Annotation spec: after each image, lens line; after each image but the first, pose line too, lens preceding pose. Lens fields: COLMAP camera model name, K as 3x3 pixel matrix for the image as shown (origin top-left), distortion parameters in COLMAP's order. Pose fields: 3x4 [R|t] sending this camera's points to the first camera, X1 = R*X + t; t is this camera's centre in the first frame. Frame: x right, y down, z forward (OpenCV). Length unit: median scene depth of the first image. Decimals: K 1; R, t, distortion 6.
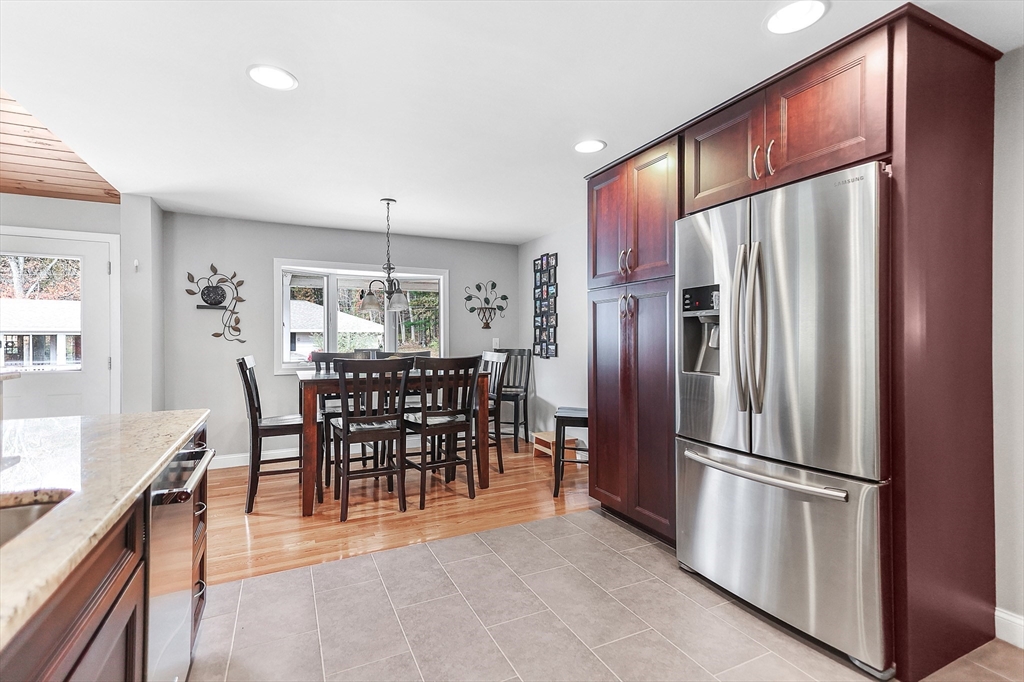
lens RADIAL K [[479.3, 0, 512.0], [0, 479.3, 341.0], [0, 0, 1]] dist [0.021987, 0.000115]
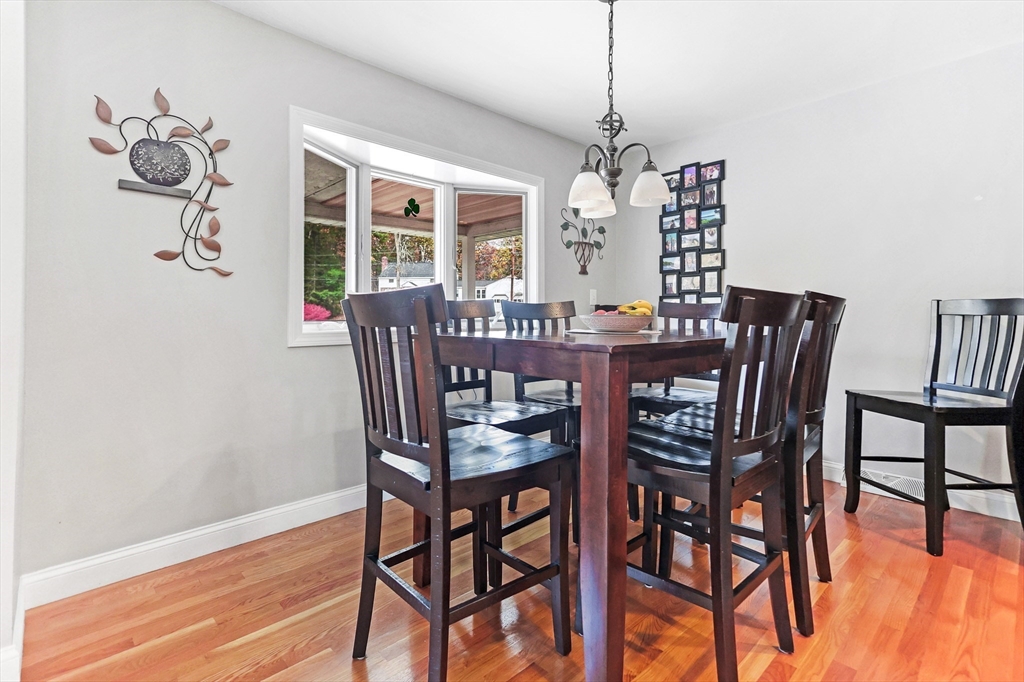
lens RADIAL K [[486.0, 0, 511.7], [0, 486.0, 310.2], [0, 0, 1]] dist [0.016465, -0.000167]
pose [[0.954595, 0.004617, 0.297871, -0.395767], [-0.000906, 0.999920, -0.012595, 0.037169], [-0.297906, 0.011753, 0.954523, 0.433505]]
